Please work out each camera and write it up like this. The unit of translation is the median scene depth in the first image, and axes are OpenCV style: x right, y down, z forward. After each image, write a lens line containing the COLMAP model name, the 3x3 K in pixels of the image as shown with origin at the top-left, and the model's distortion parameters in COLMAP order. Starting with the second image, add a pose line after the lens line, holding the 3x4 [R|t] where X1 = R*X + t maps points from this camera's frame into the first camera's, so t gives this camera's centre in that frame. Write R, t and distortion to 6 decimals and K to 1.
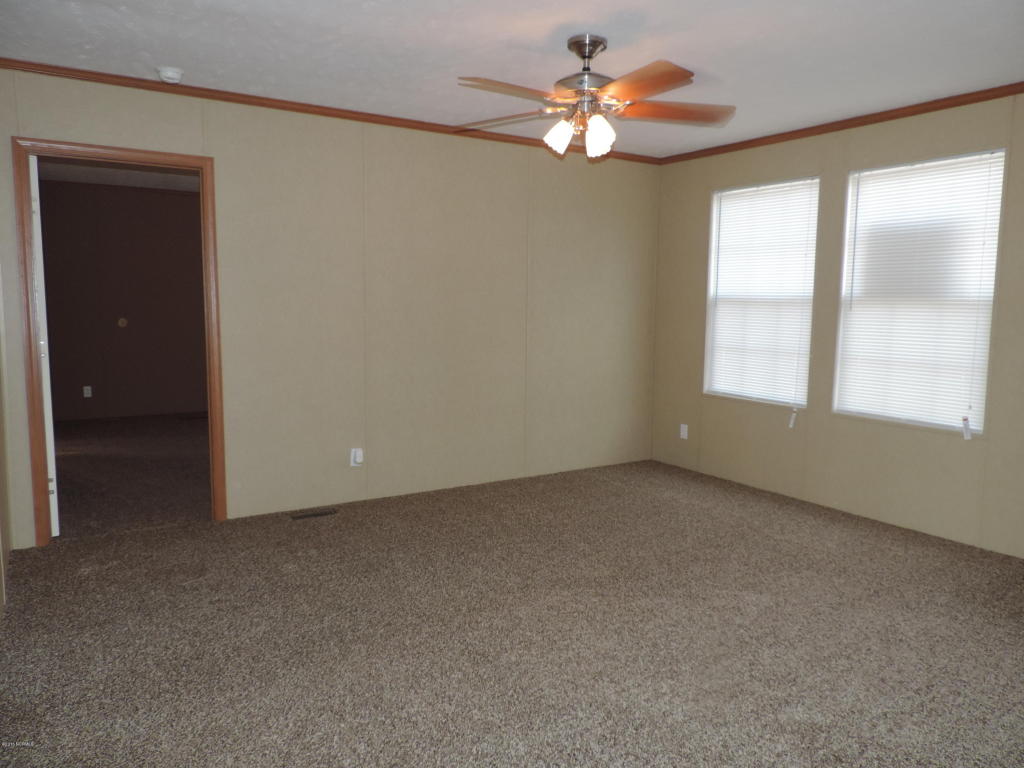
lens RADIAL K [[731.5, 0, 512.0], [0, 731.5, 384.0], [0, 0, 1]] dist [-0.020891, 0.003238]
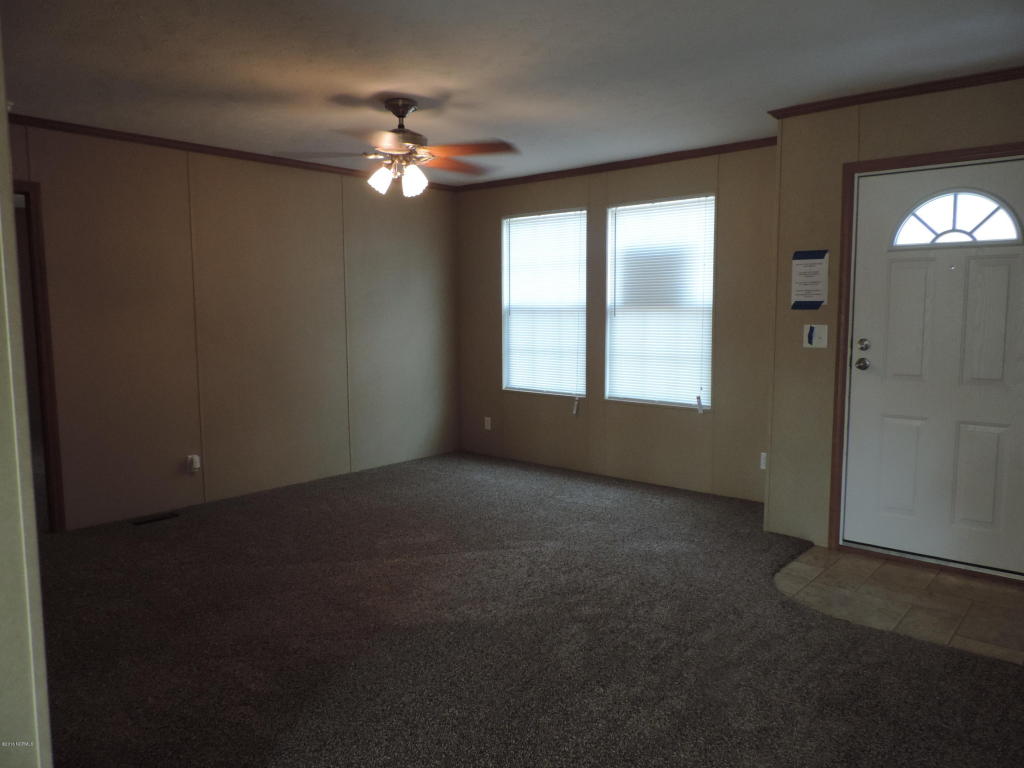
lens RADIAL K [[730.5, 0, 512.0], [0, 730.5, 384.0], [0, 0, 1]] dist [-0.015097, -0.003452]
pose [[0.961161, -0.045510, 0.272208, -0.058945], [0.048503, 0.998814, -0.004273, 0.012971], [-0.271691, 0.017310, 0.962229, -0.182152]]
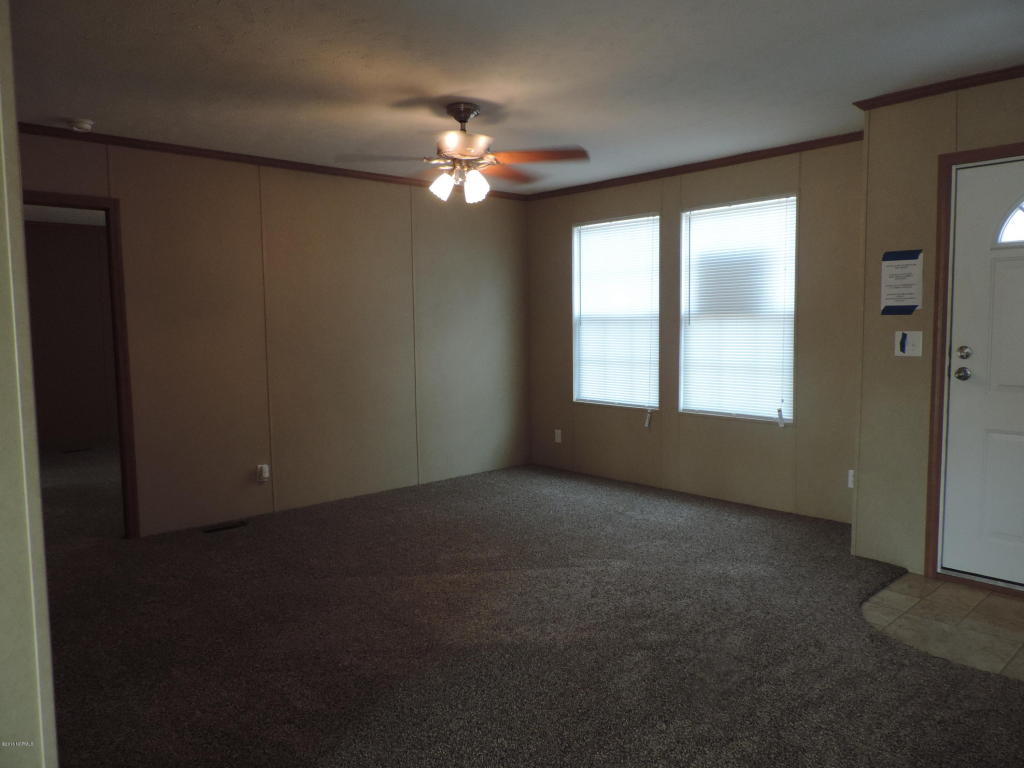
lens RADIAL K [[730.5, 0, 512.0], [0, 730.5, 384.0], [0, 0, 1]] dist [-0.015097, -0.003452]
pose [[0.985189, -0.039313, 0.166902, -0.029182], [0.044434, 0.998646, -0.027057, 0.016900], [-0.165613, 0.034073, 0.985602, -0.151097]]
